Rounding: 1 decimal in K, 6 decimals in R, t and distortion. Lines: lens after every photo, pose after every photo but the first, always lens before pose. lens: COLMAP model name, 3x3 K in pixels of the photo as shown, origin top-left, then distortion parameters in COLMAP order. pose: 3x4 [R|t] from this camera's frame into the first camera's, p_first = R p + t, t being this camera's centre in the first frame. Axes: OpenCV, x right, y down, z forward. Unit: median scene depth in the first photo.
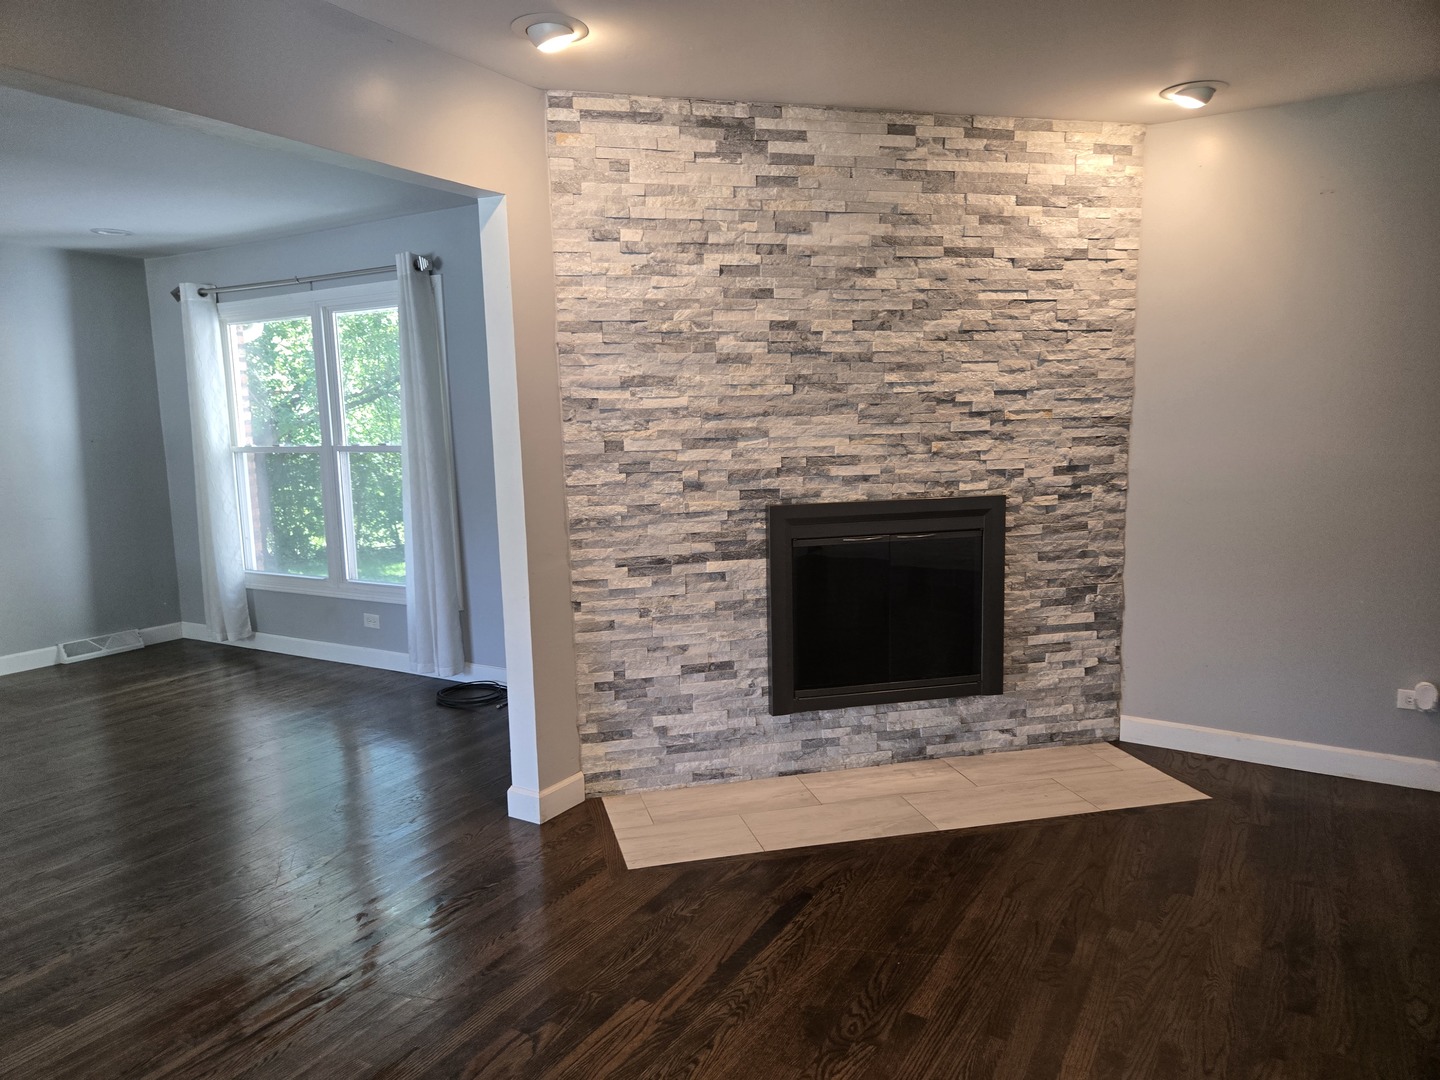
lens RADIAL K [[984.4, 0, 721.1], [0, 984.4, 551.3], [0, 0, 1]] dist [0.056937, -0.013351]
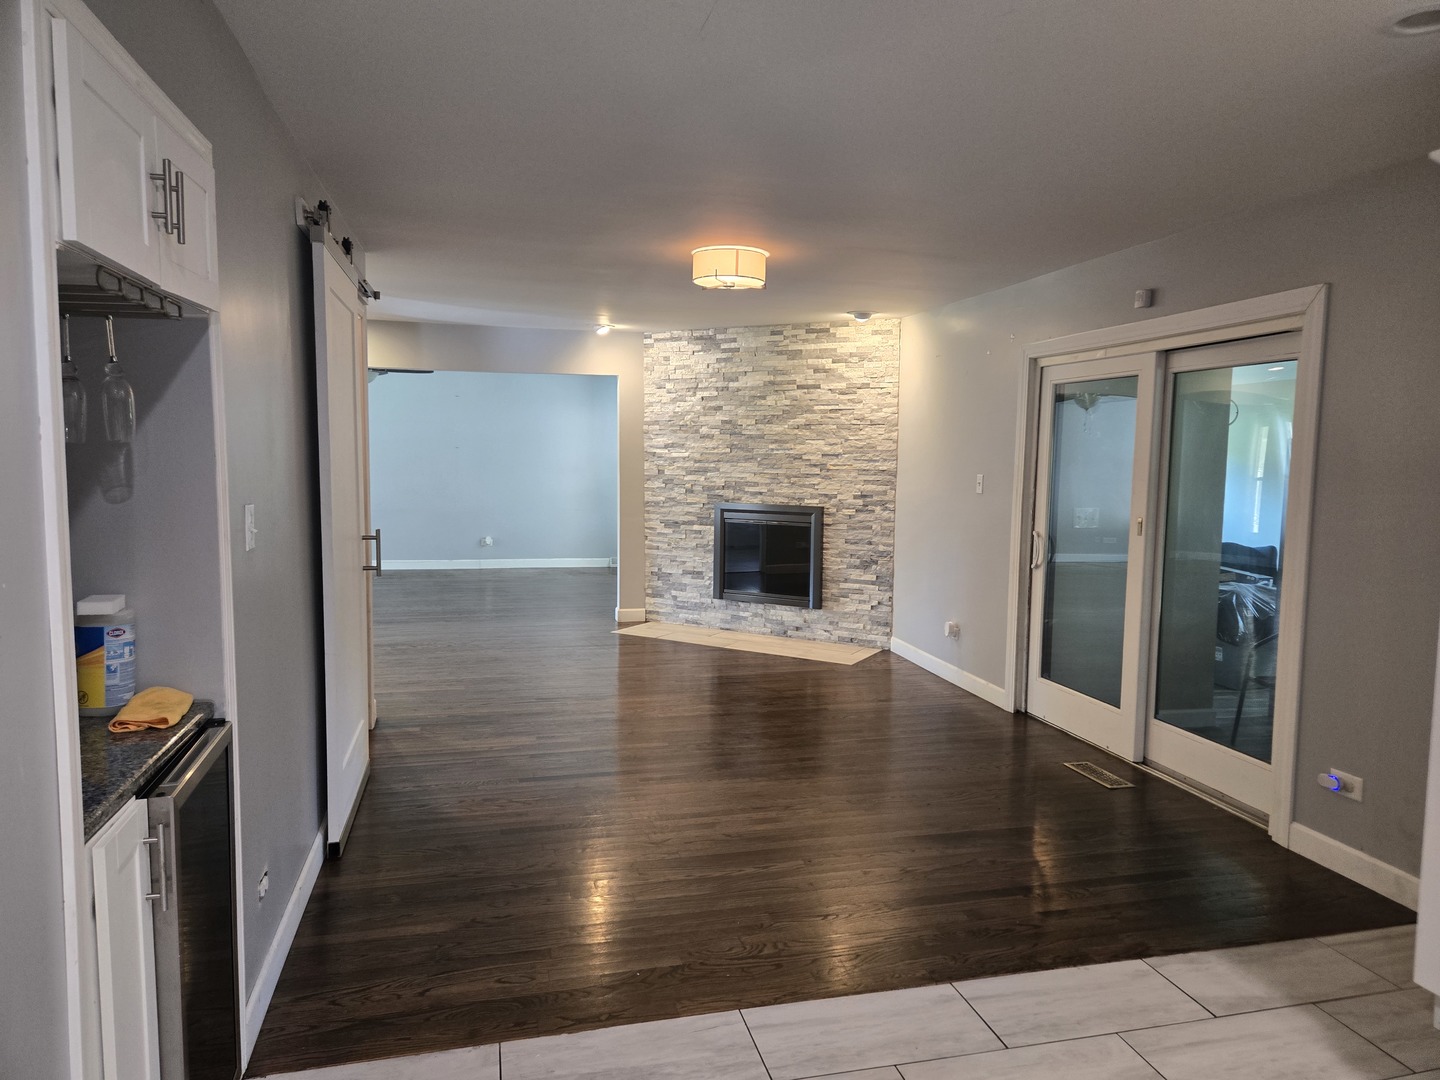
lens RADIAL K [[984.4, 0, 720.1], [0, 984.4, 540.4], [0, 0, 1]] dist [0.056937, -0.013351]
pose [[0.708447, 0.093693, -0.699518, 1.570001], [-0.122804, 0.992394, 0.008549, 0.018279], [0.694998, 0.079847, 0.714564, -0.554930]]
